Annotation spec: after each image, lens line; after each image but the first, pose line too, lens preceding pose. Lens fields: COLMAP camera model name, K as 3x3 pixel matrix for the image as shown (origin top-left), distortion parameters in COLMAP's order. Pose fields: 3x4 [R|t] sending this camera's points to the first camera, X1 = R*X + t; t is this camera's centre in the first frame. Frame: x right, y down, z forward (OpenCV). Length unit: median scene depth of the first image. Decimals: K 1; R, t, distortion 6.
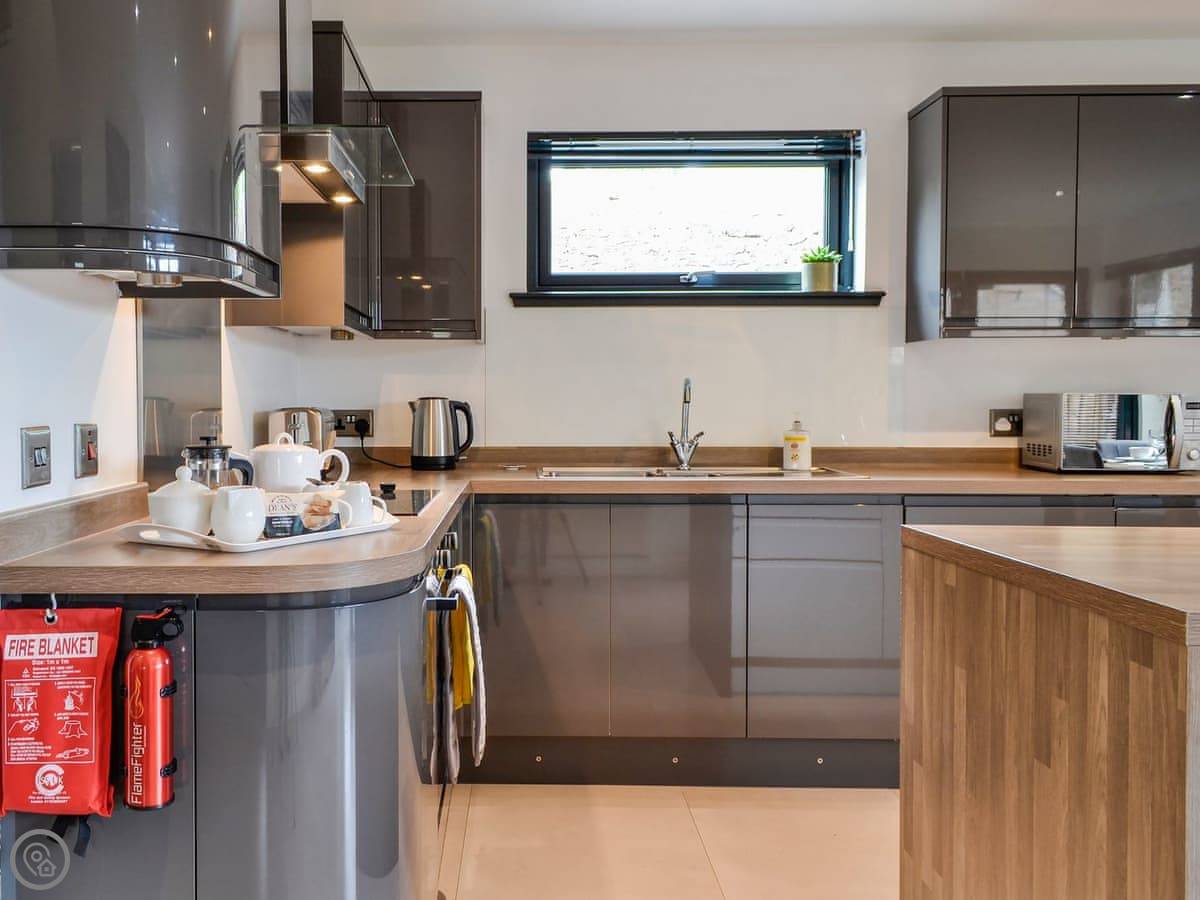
lens RADIAL K [[1109.8, 0, 560.7], [0, 1109.8, 457.6], [0, 0, 1]] dist [-0.000305, 0.013117]
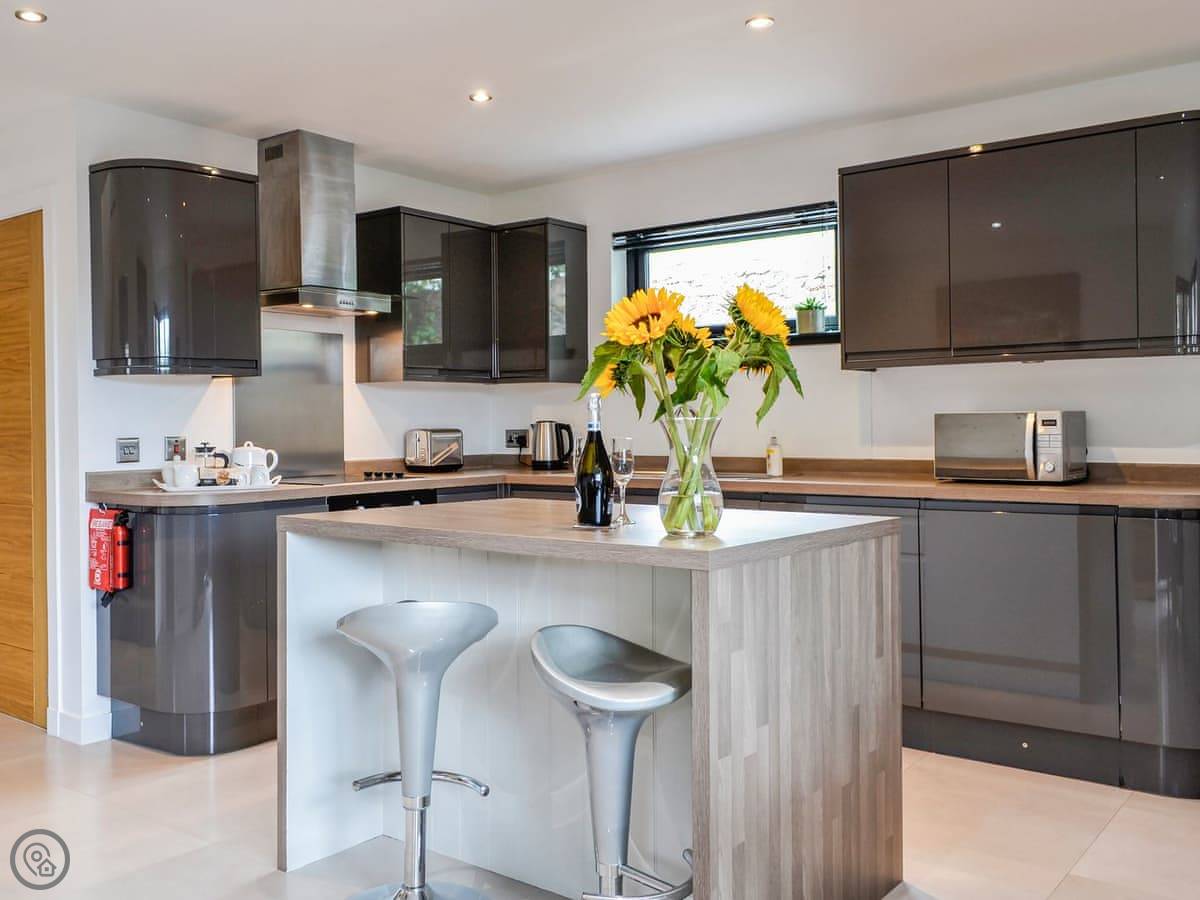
lens RADIAL K [[1109.8, 0, 560.7], [0, 1109.8, 457.6], [0, 0, 1]] dist [-0.000305, 0.013117]
pose [[0.786245, 0.012307, -0.617792, 0.811232], [-0.023034, 0.999691, -0.009399, 0.007954], [0.617485, 0.021620, 0.786285, -0.149065]]
